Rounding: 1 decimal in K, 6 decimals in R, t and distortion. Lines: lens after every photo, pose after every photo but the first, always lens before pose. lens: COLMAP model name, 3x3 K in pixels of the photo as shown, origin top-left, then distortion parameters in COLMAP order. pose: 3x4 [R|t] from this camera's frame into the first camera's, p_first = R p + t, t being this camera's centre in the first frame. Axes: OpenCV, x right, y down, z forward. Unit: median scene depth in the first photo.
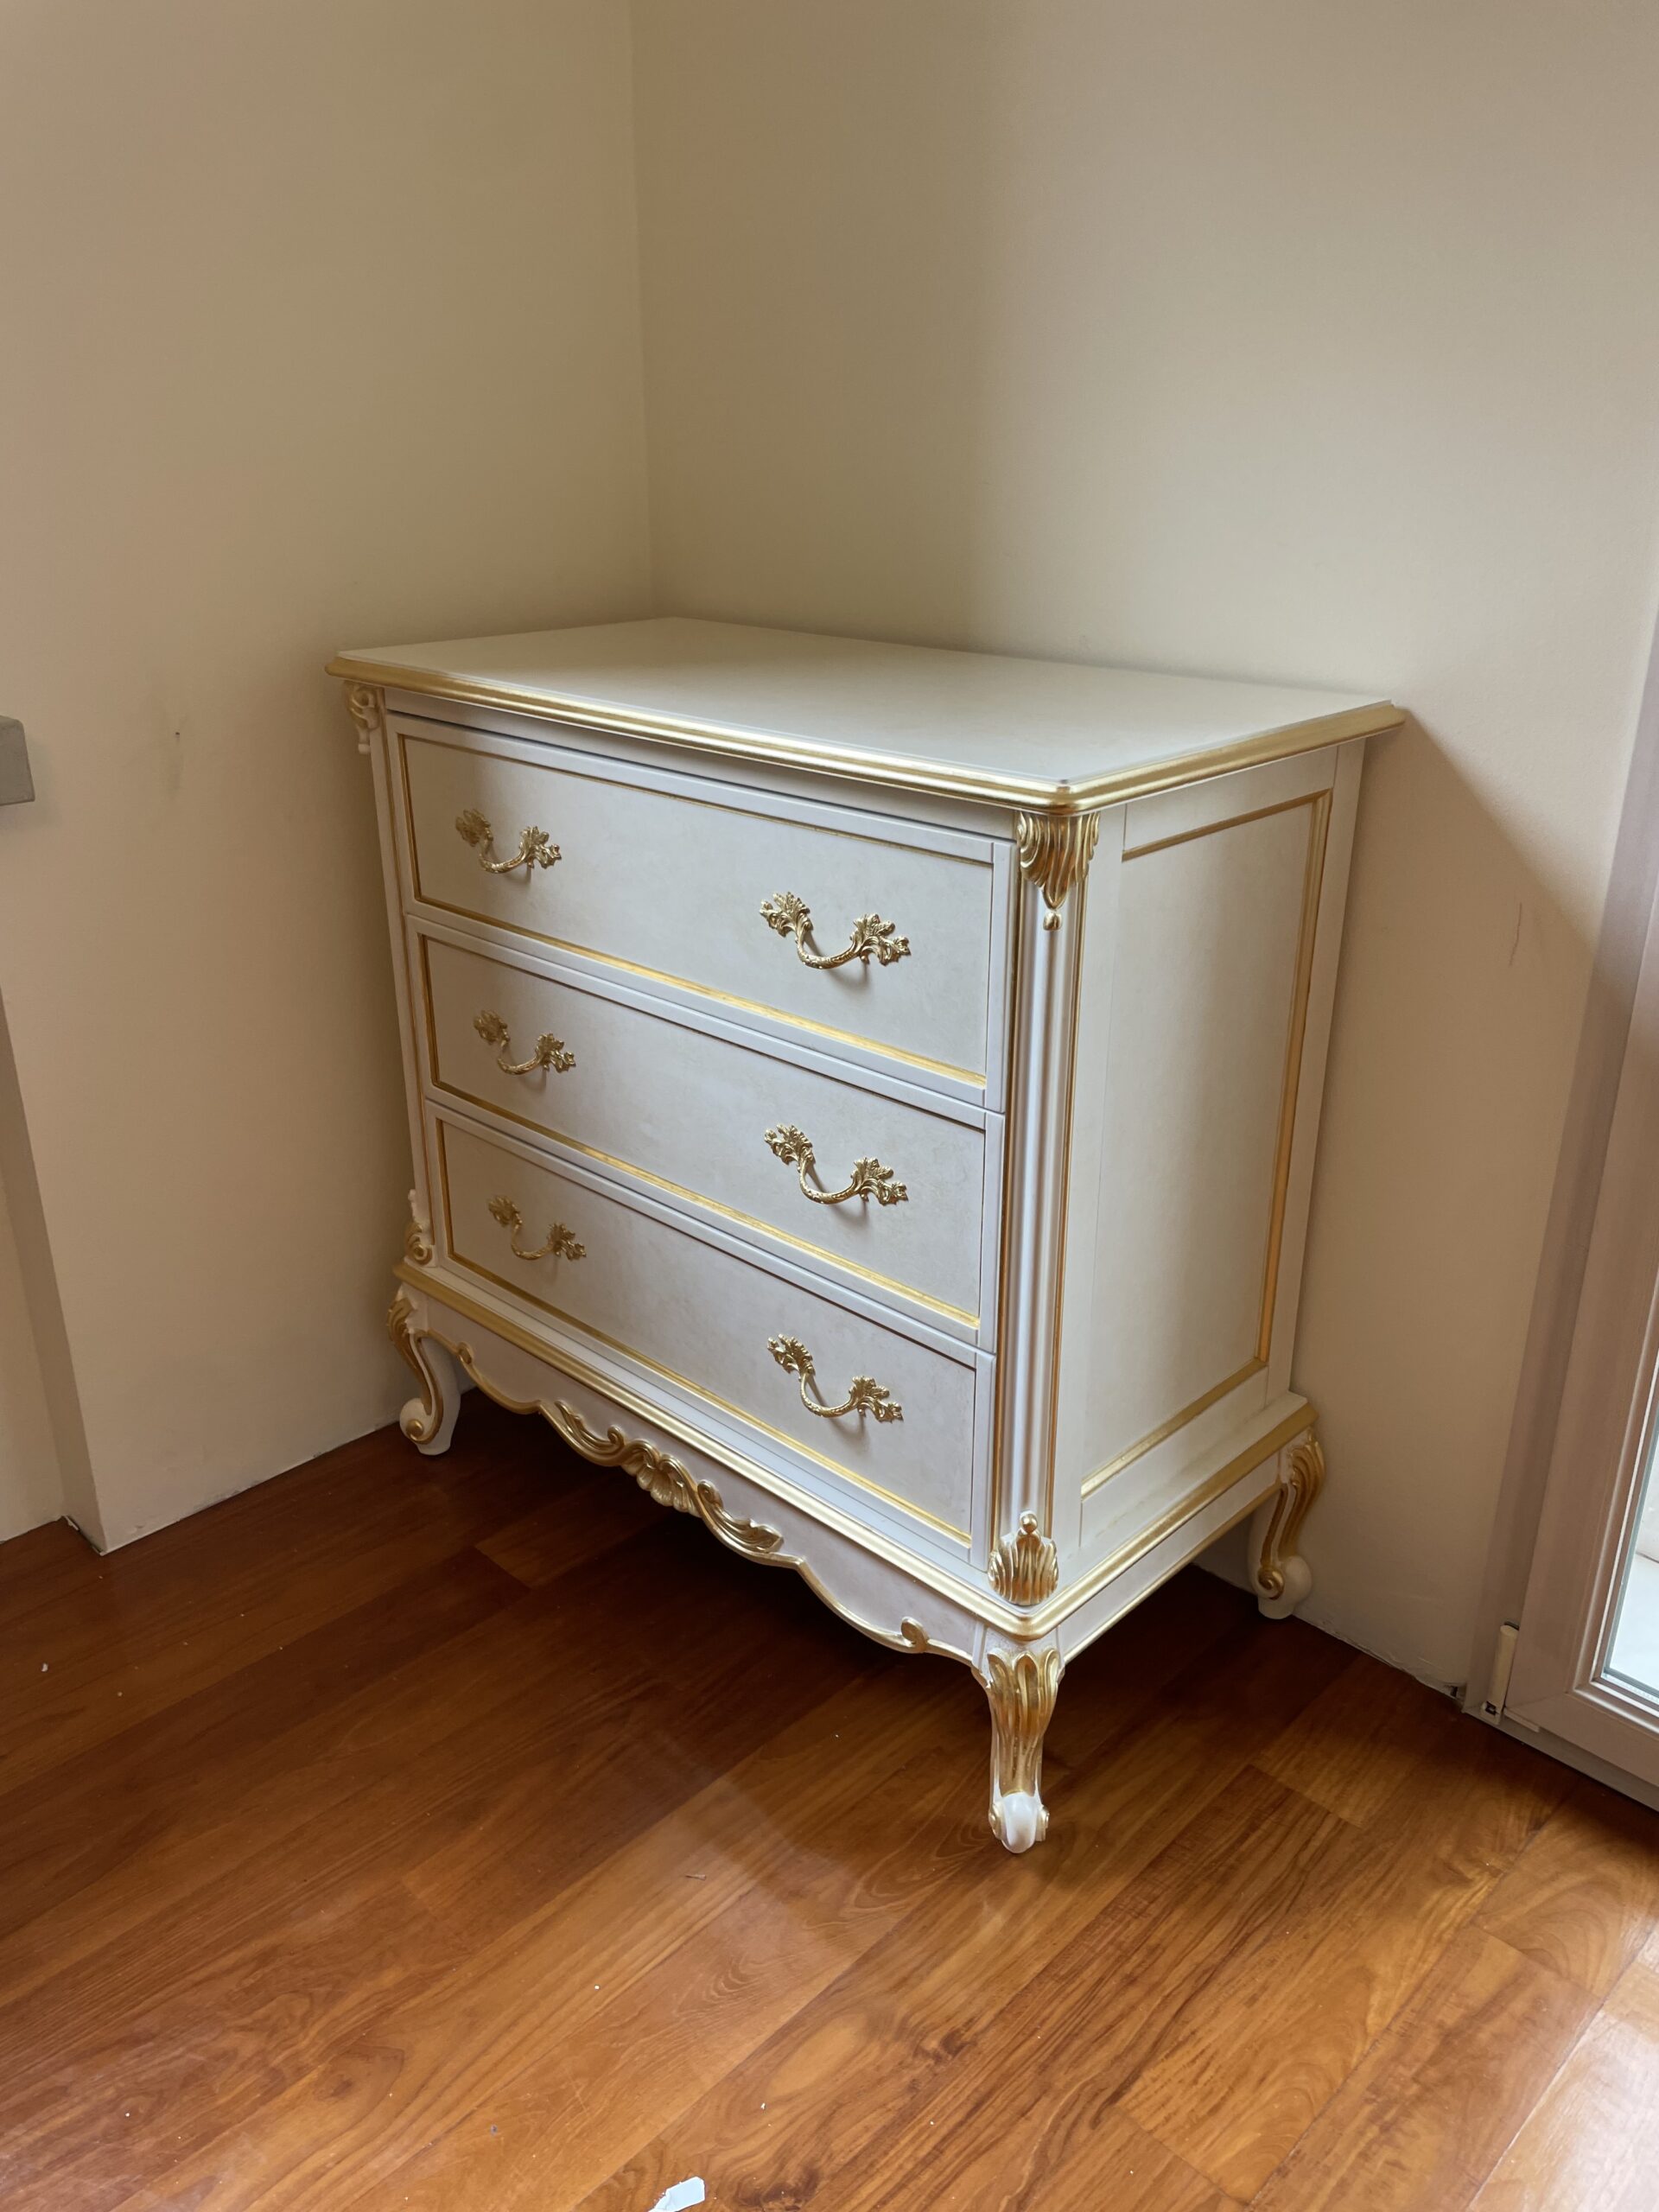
lens RADIAL K [[1681.6, 0, 828.9], [0, 1681.6, 1089.5], [0, 0, 1]] dist [0.077524, -0.123605]
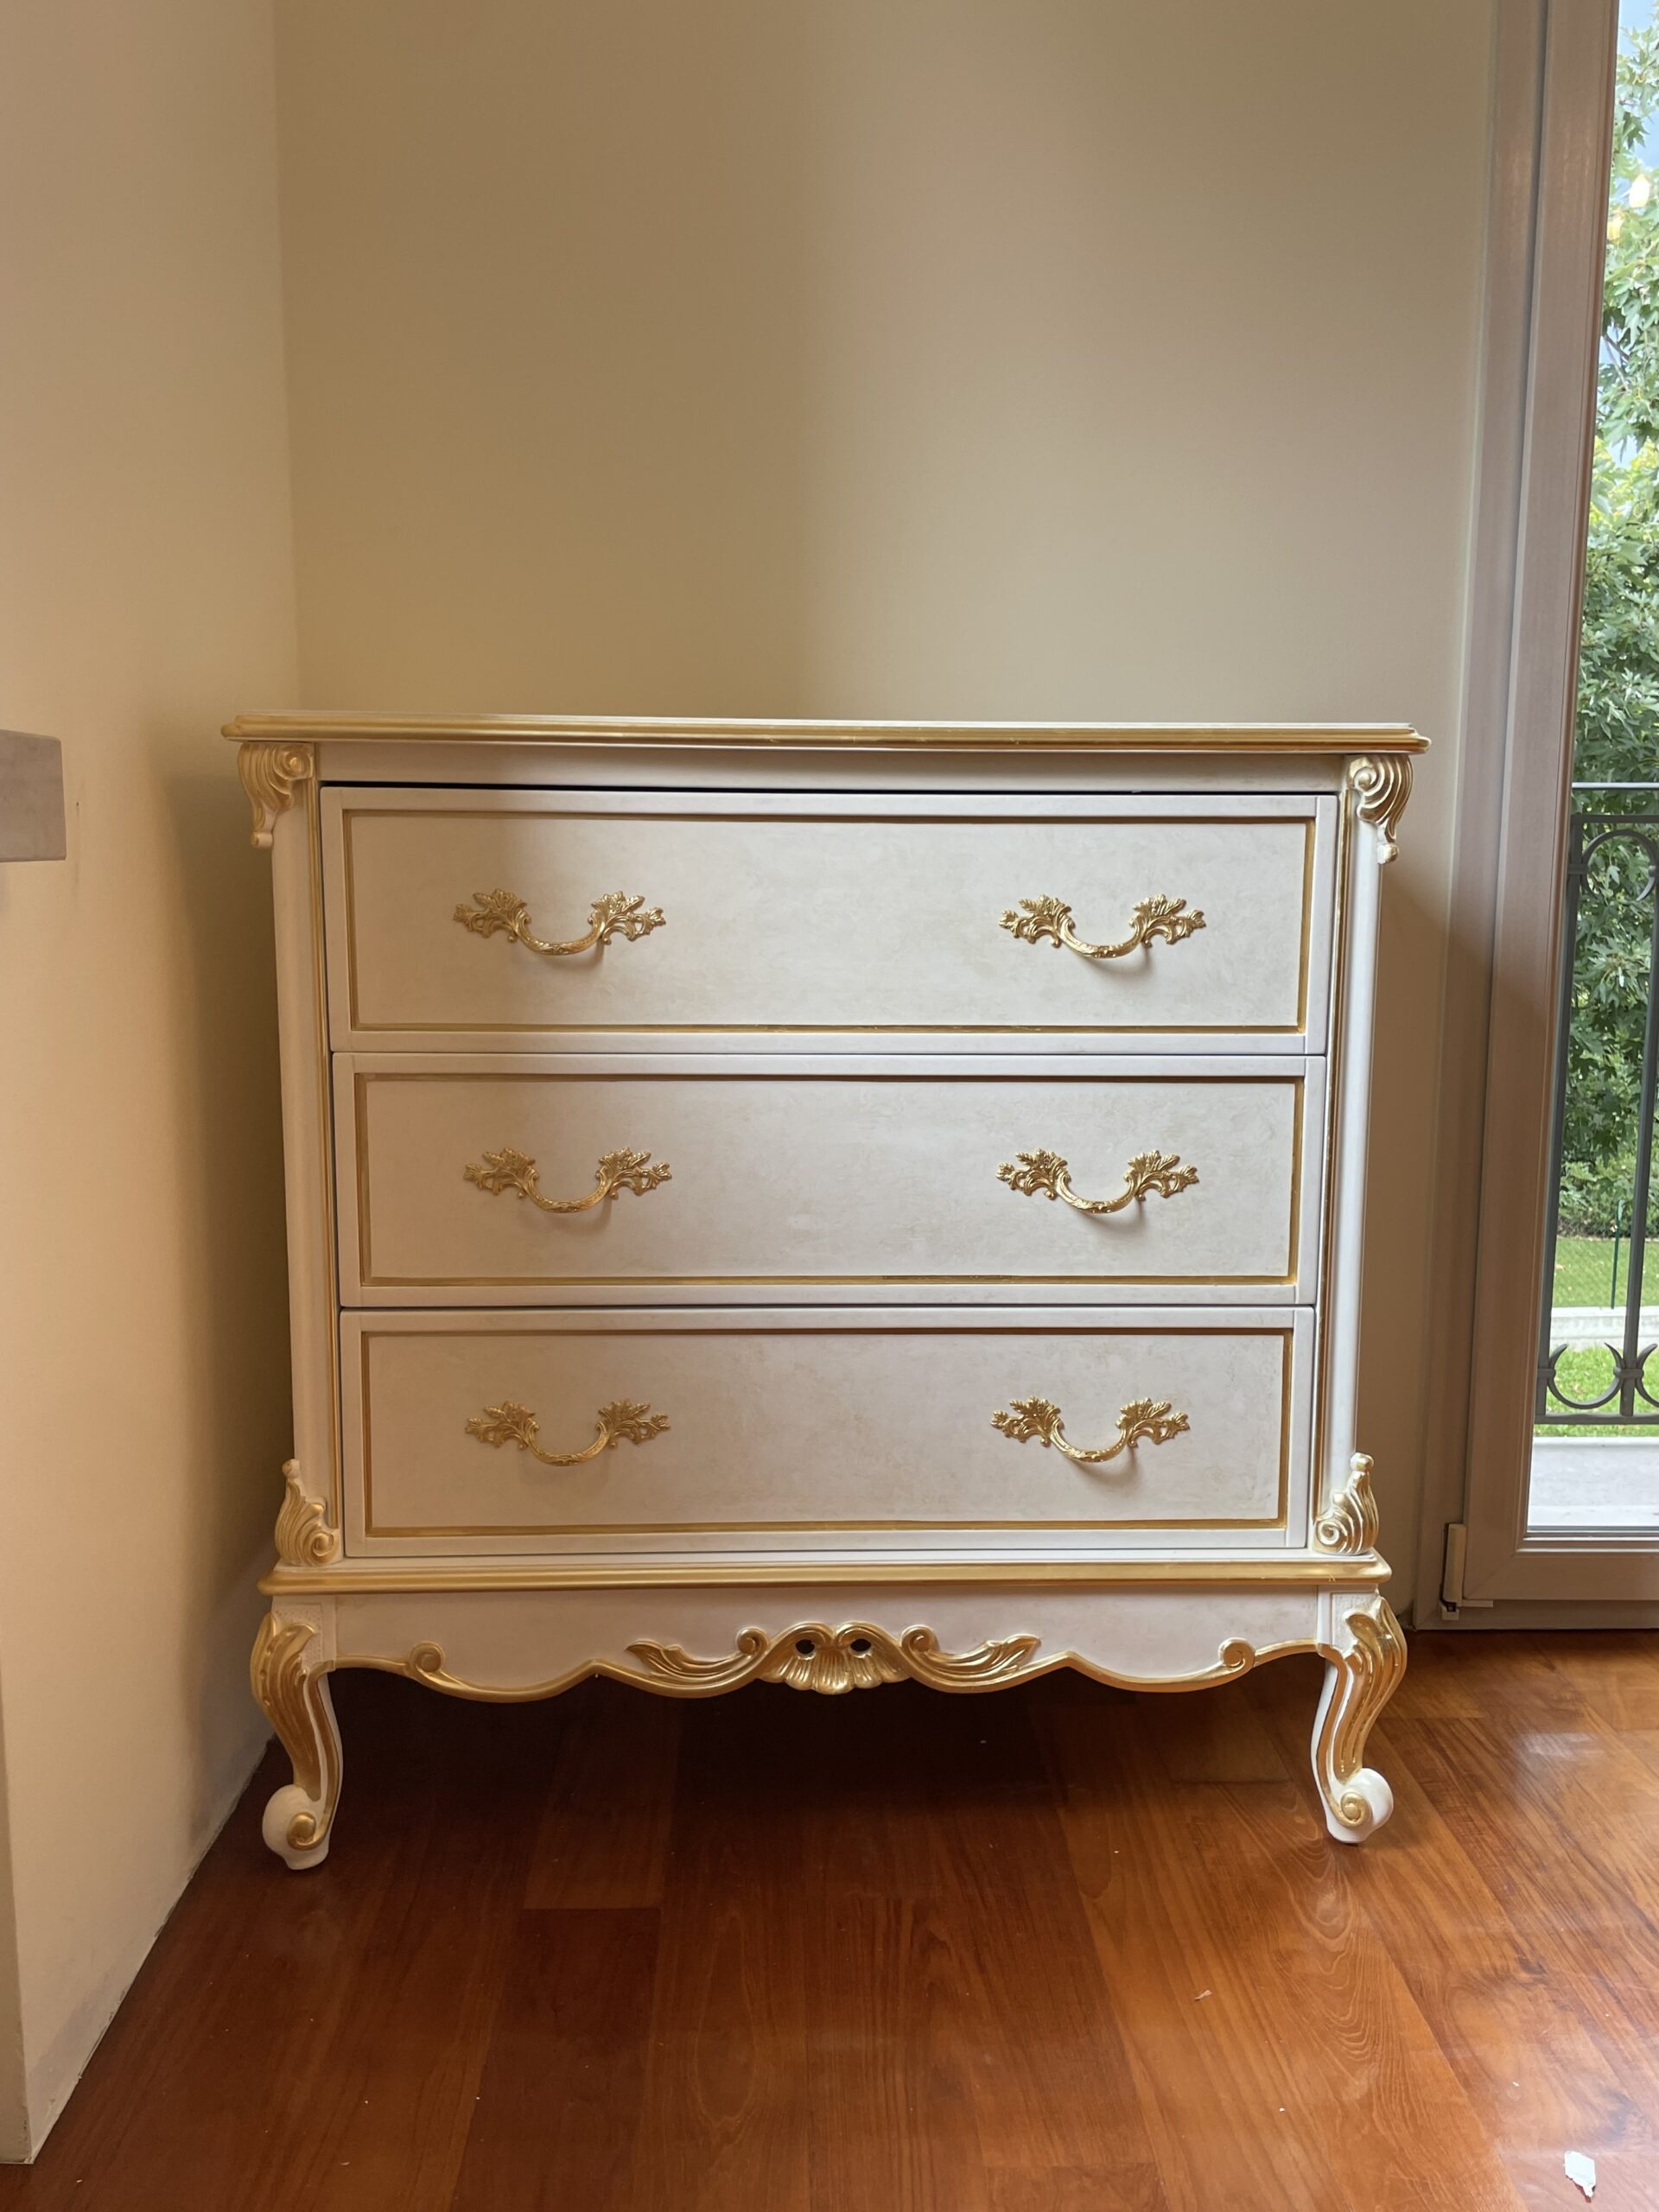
lens RADIAL K [[1913.2, 0, 847.4], [0, 1913.2, 1113.7], [0, 0, 1]] dist [0.078233, -0.120766]
pose [[0.689314, -0.102805, 0.717131, -0.779687], [0.261236, 0.958556, -0.113688, 0.087078], [-0.675723, 0.265708, 0.687603, 0.292851]]
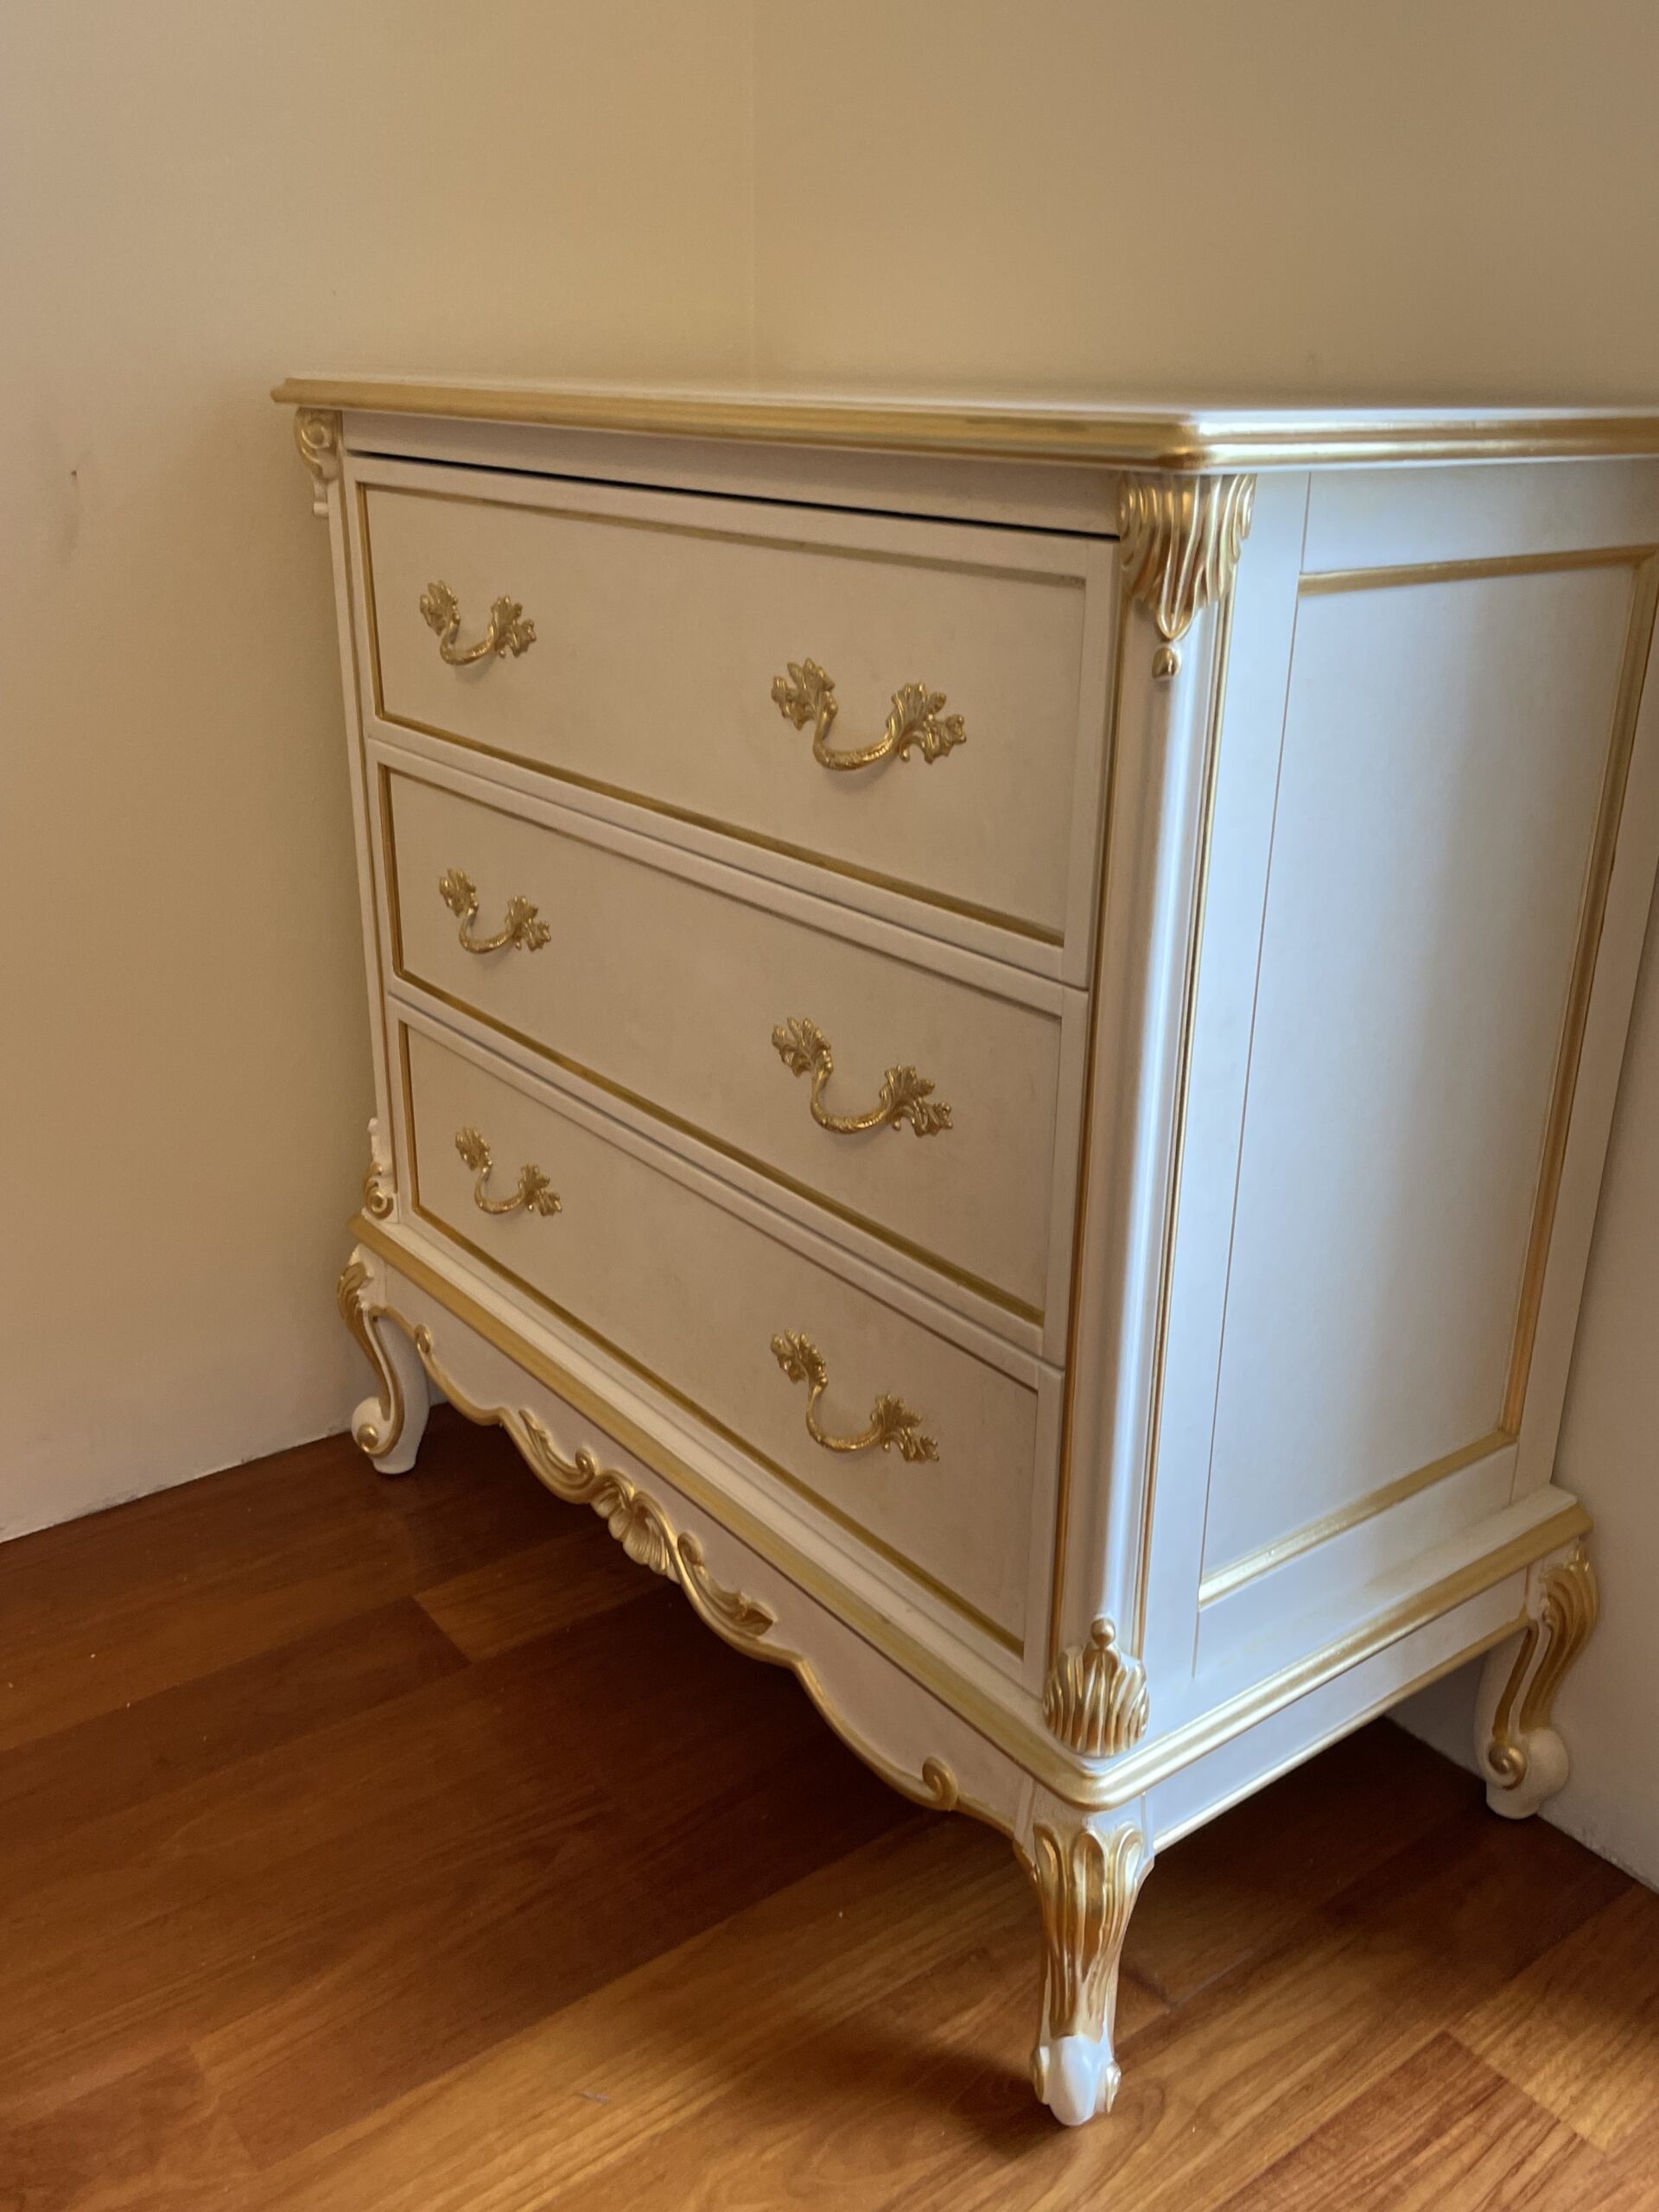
lens RADIAL K [[1913.2, 0, 847.4], [0, 1913.2, 1113.7], [0, 0, 1]] dist [0.078233, -0.120766]
pose [[0.989741, 0.067299, -0.126028, 0.085288], [-0.068494, 0.997638, -0.005170, 0.056528], [0.125383, 0.013749, 0.992013, 0.207583]]
